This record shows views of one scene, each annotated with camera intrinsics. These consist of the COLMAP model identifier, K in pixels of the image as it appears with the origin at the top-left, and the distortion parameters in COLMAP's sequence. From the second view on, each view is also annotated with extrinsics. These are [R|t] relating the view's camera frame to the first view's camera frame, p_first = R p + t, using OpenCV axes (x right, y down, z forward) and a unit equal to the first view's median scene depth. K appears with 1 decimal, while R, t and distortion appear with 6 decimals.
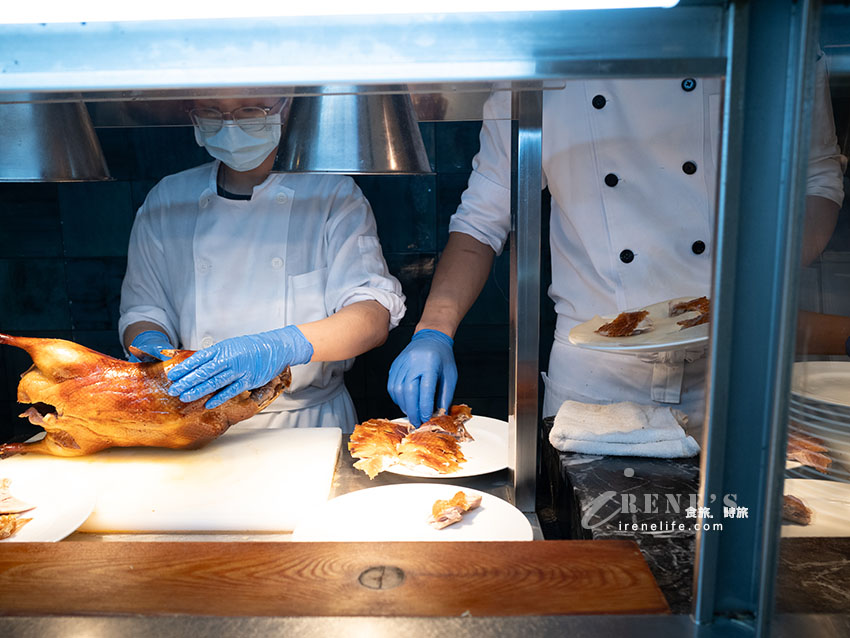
lens RADIAL K [[781.8, 0, 425.0], [0, 781.8, 320.0], [0, 0, 1]] dist [-0.018945, 0.000000]
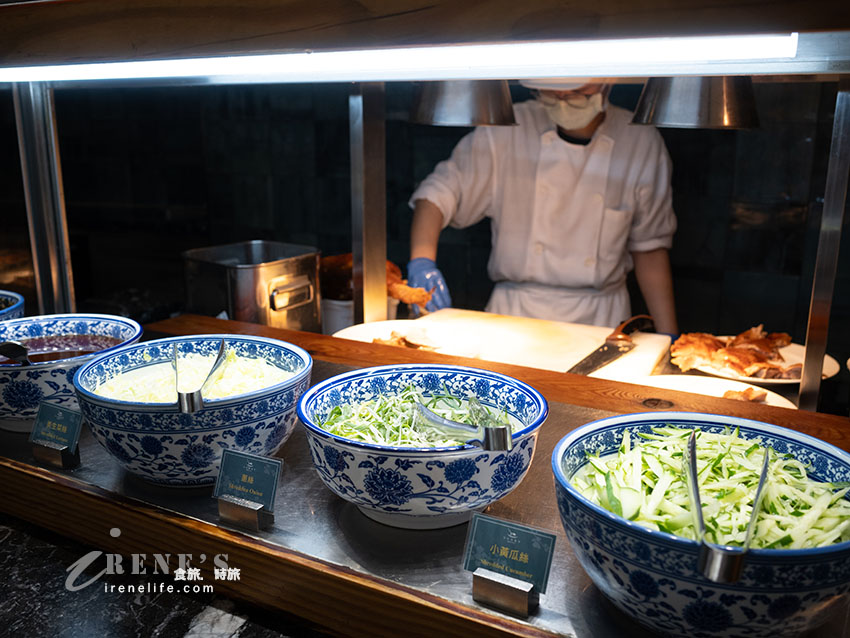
lens RADIAL K [[781.8, 0, 424.3], [0, 781.8, 320.0], [0, 0, 1]] dist [-0.018945, 0.000000]
pose [[0.883869, 0.135630, -0.447639, 0.113258], [-0.102812, 0.989965, 0.096945, 0.041346], [0.456296, -0.039664, 0.888944, -0.304215]]
